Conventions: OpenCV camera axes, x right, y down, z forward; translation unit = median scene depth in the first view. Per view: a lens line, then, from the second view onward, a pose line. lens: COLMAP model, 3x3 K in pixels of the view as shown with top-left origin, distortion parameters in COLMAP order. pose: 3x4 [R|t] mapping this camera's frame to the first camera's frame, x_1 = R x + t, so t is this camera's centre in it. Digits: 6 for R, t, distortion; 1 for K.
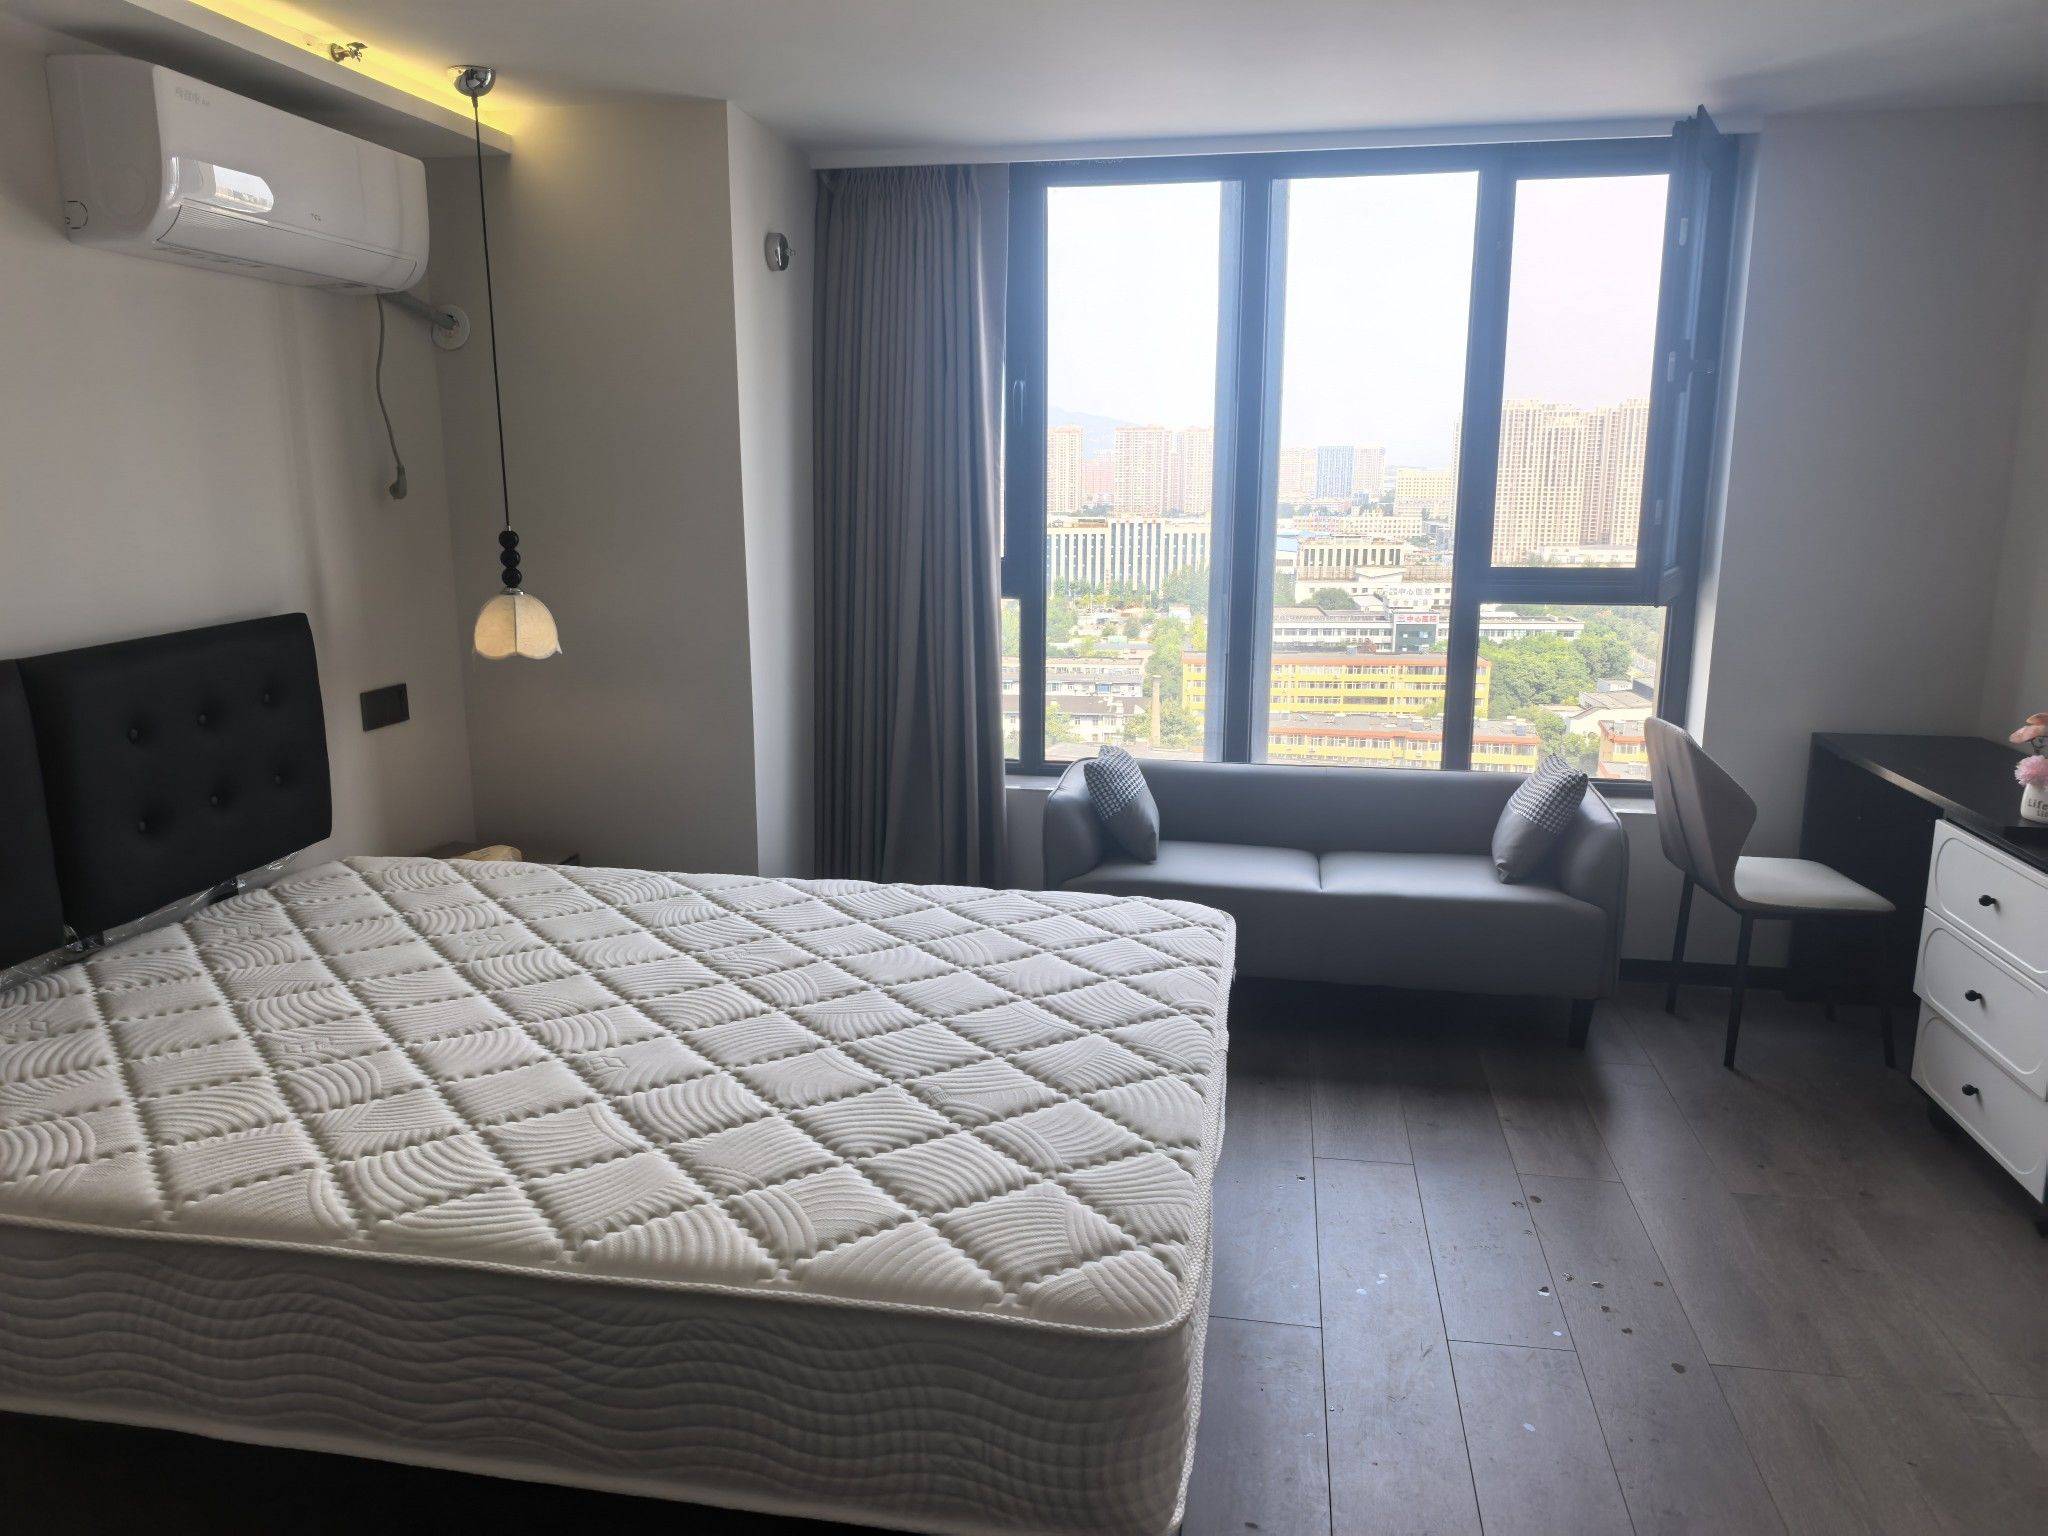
lens RADIAL K [[1480.7, 0, 1024.0], [0, 1480.7, 768.0], [0, 0, 1]] dist [0.017635, -0.005254]
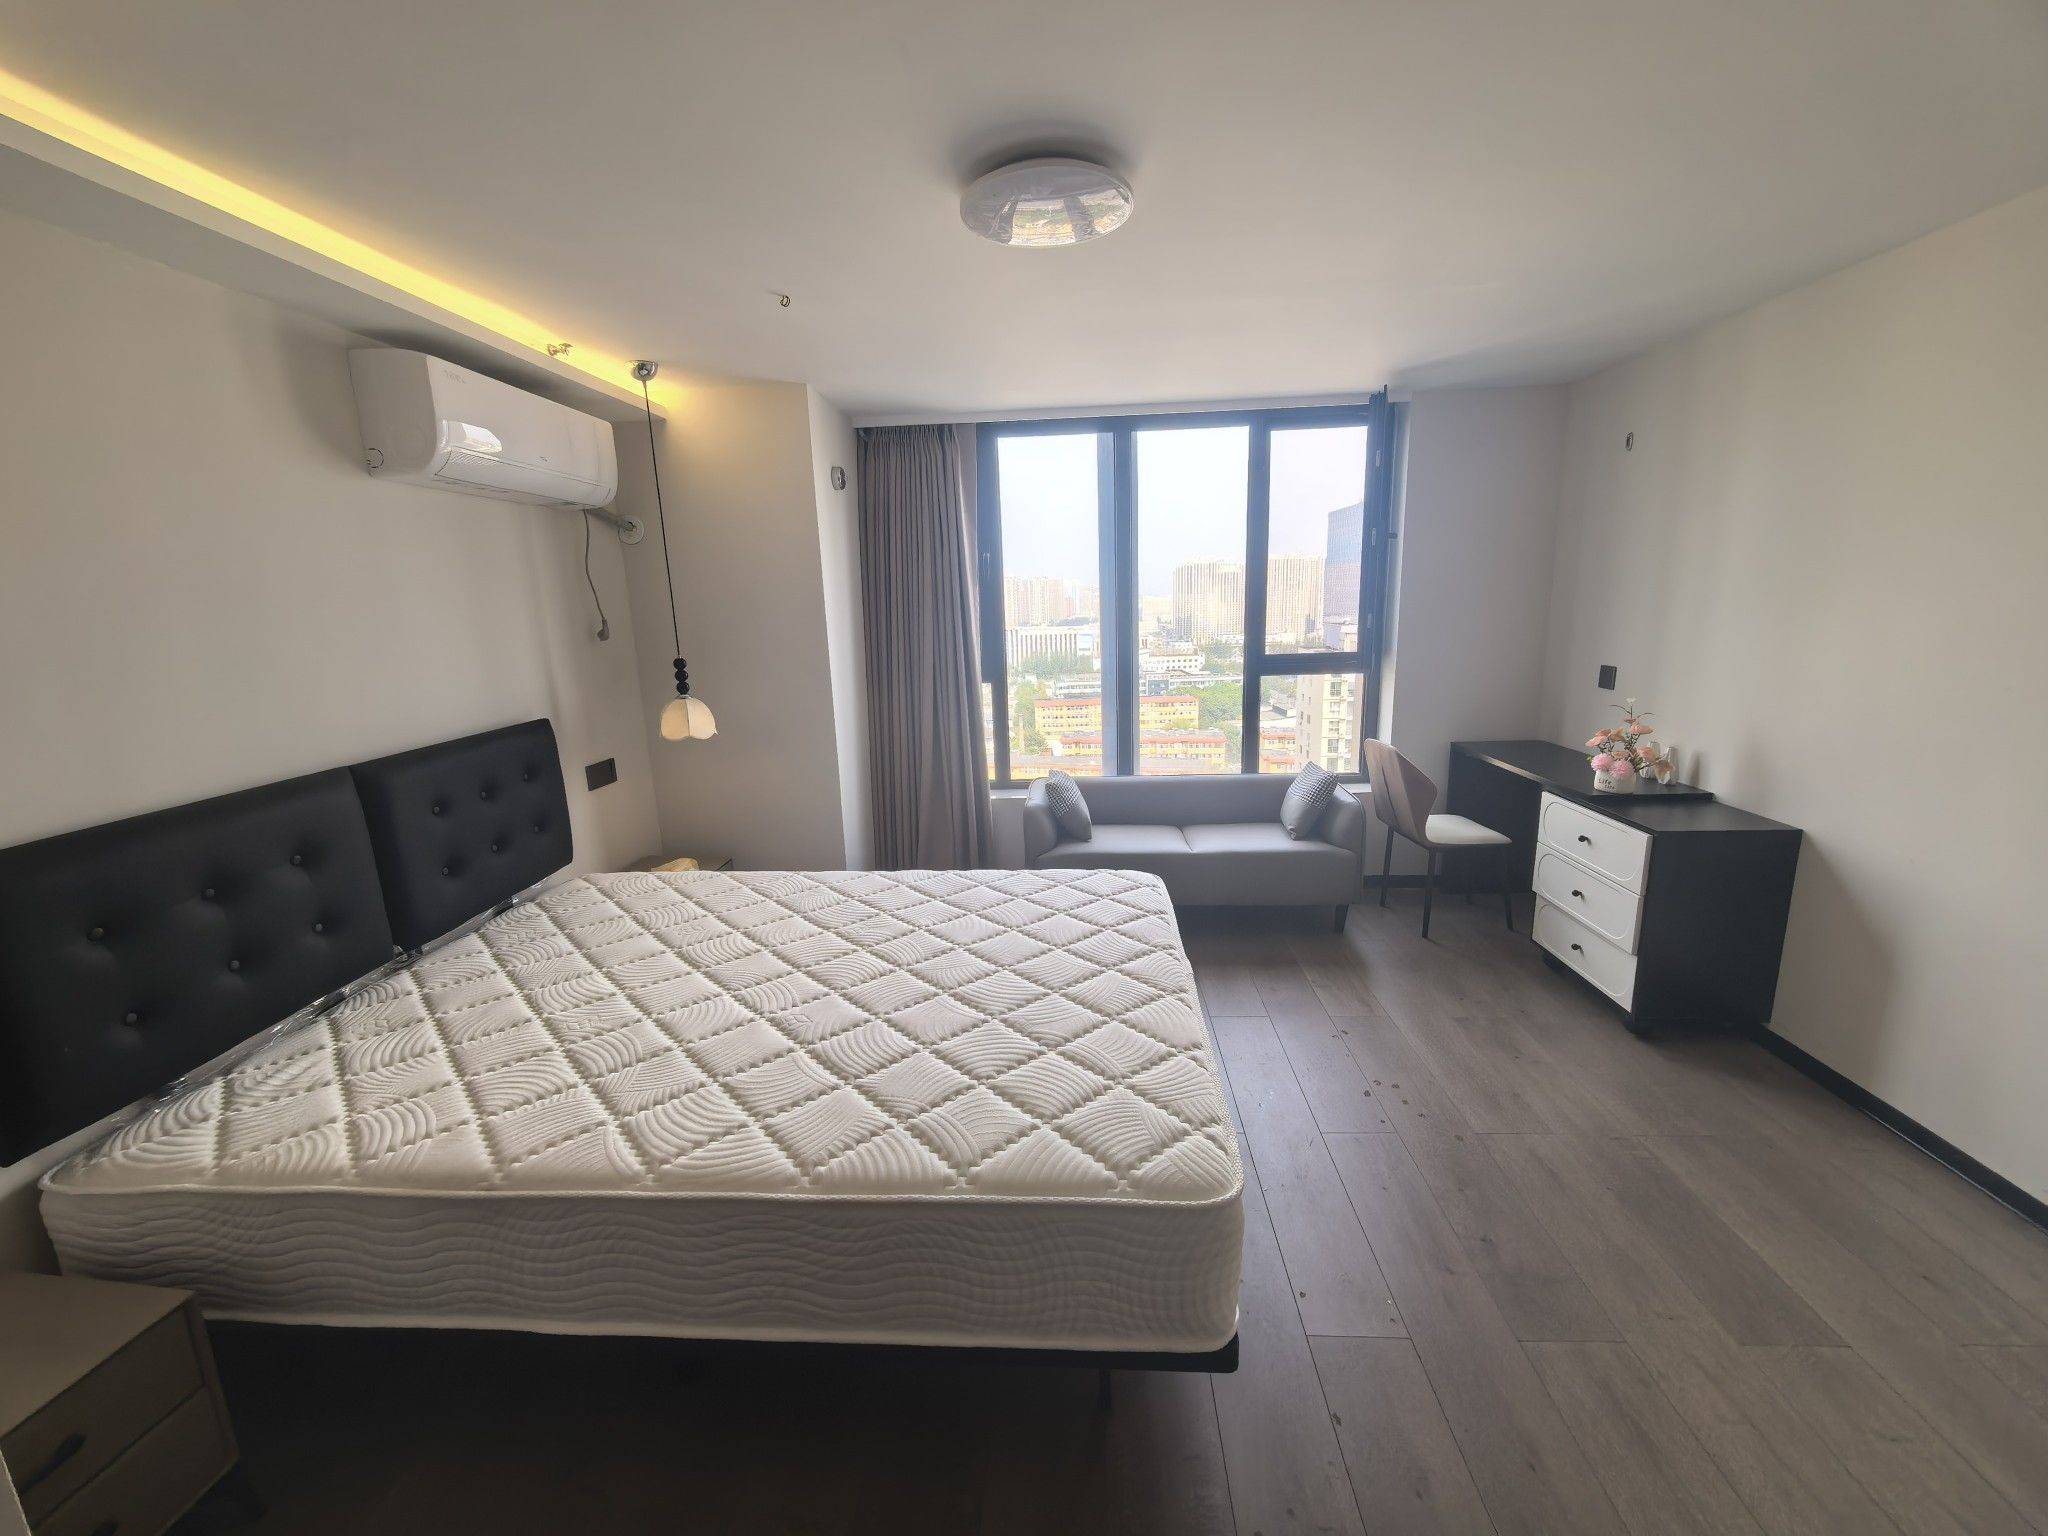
lens RADIAL K [[823.7, 0, 1037.1], [0, 823.7, 766.9], [0, 0, 1]] dist [-0.010483, 0.022749]
pose [[0.992276, -0.054771, 0.111300, -0.091163], [0.054706, 0.998496, 0.003637, -0.033736], [-0.111331, 0.002480, 0.993780, 0.115675]]
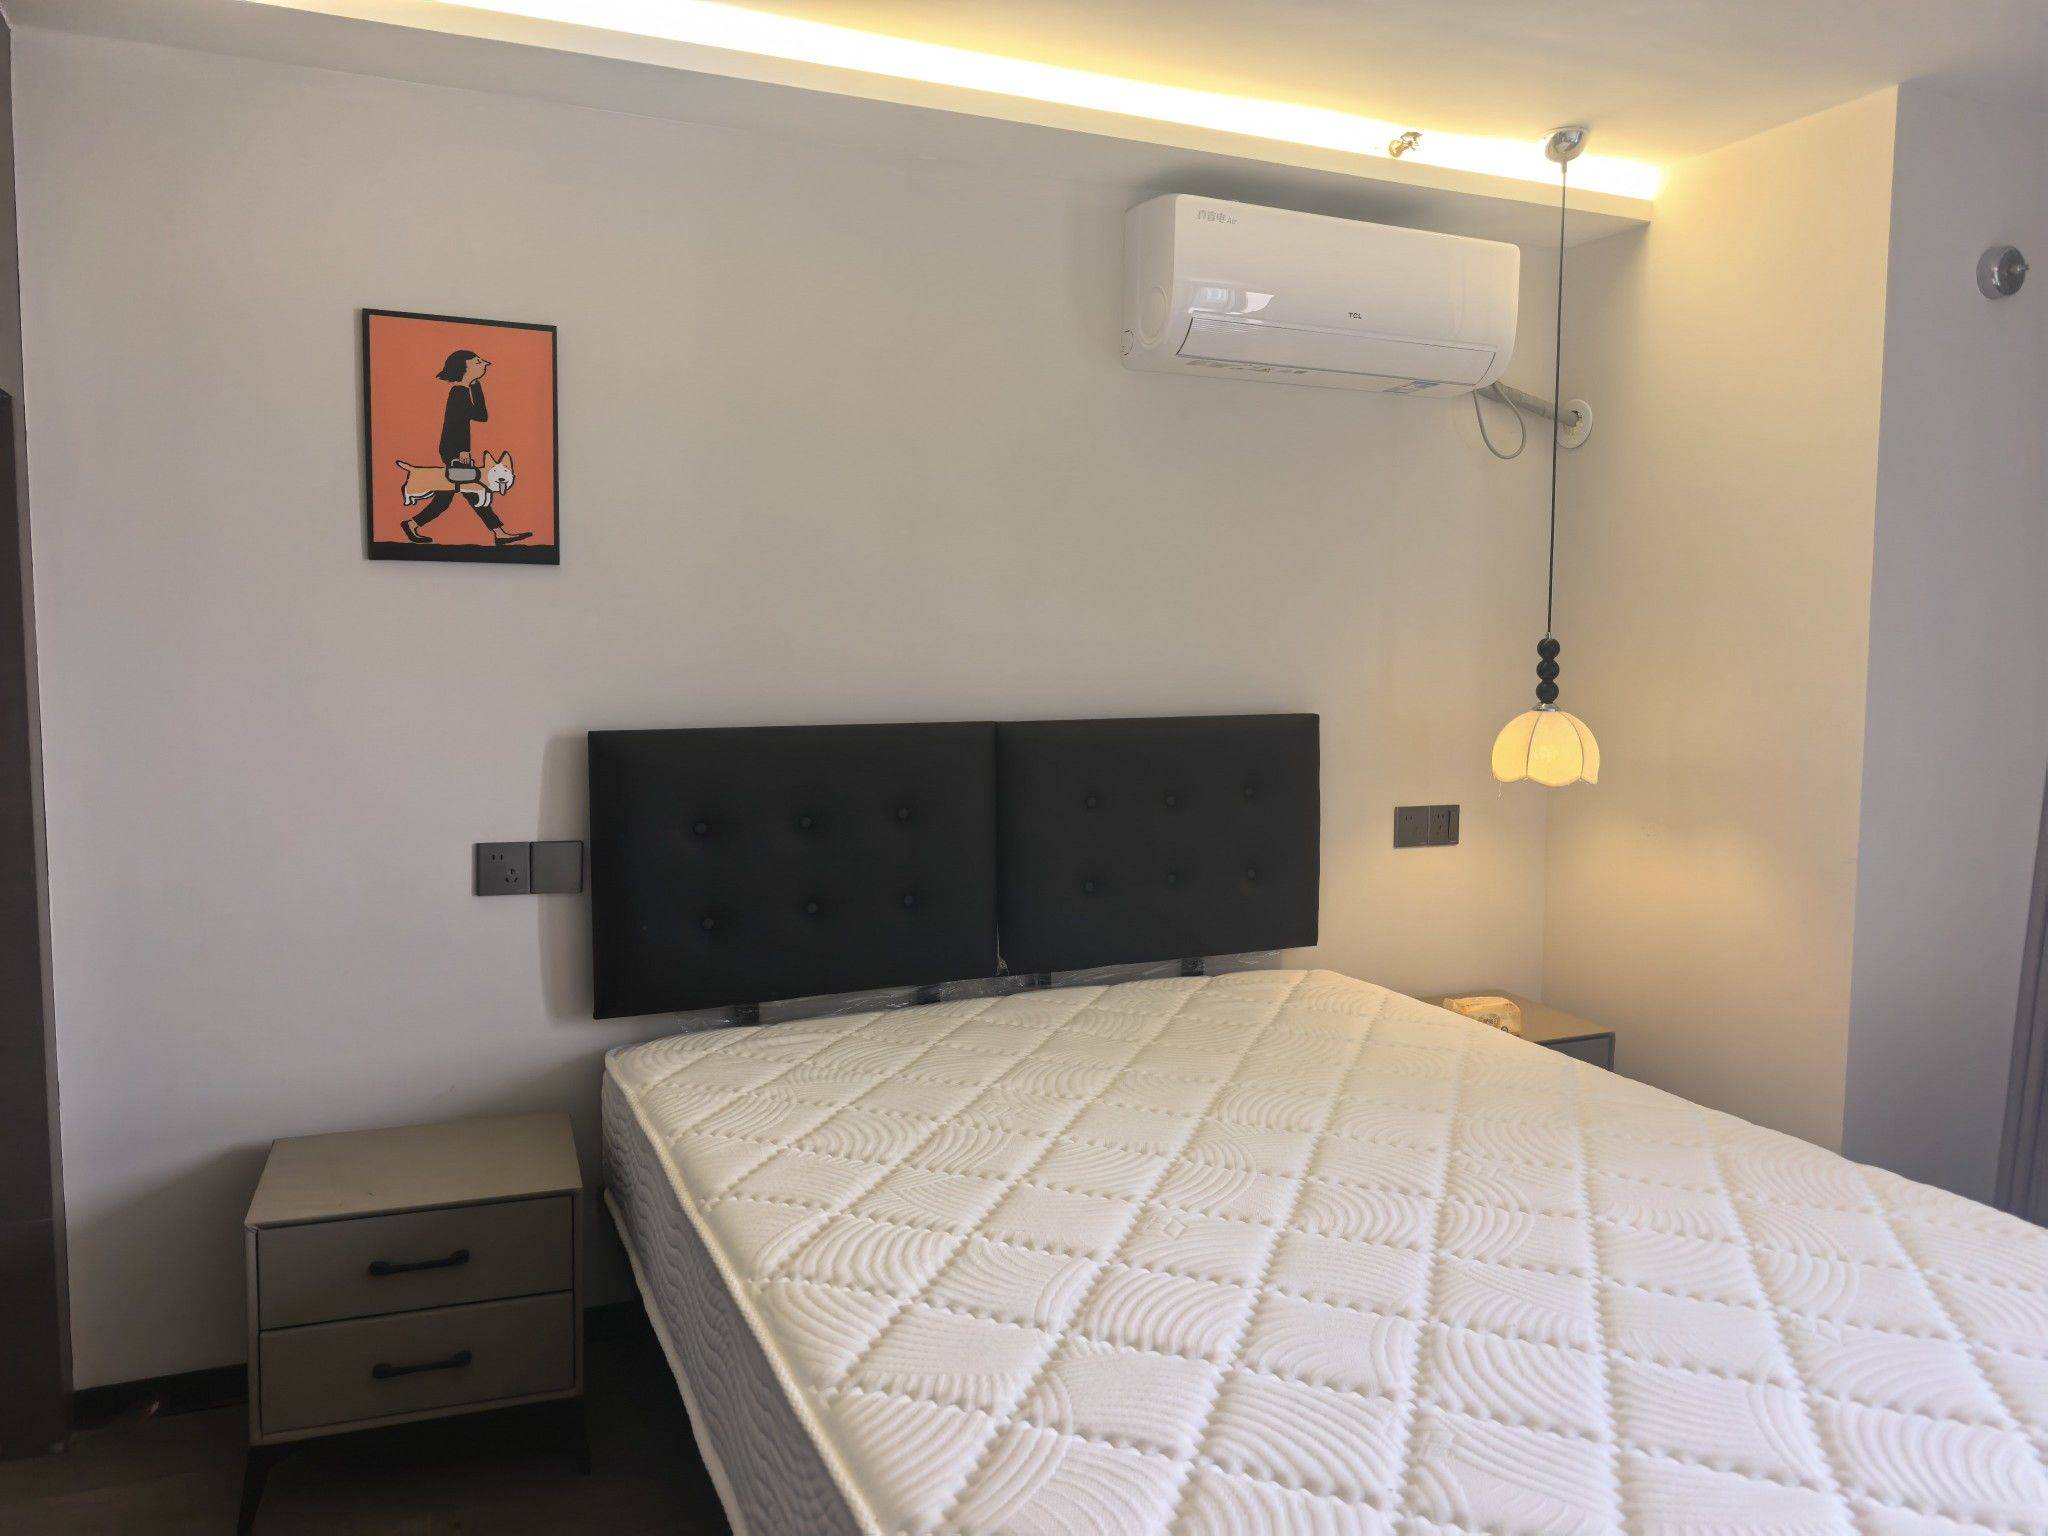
lens RADIAL K [[1494.3, 0, 1031.3], [0, 1494.3, 731.0], [0, 0, 1]] dist [0.041326, -0.000953]
pose [[0.558891, 0.057712, -0.827230, 0.257596], [-0.178723, 0.982514, -0.052203, -0.008019], [0.809752, 0.177021, 0.559432, 0.328888]]
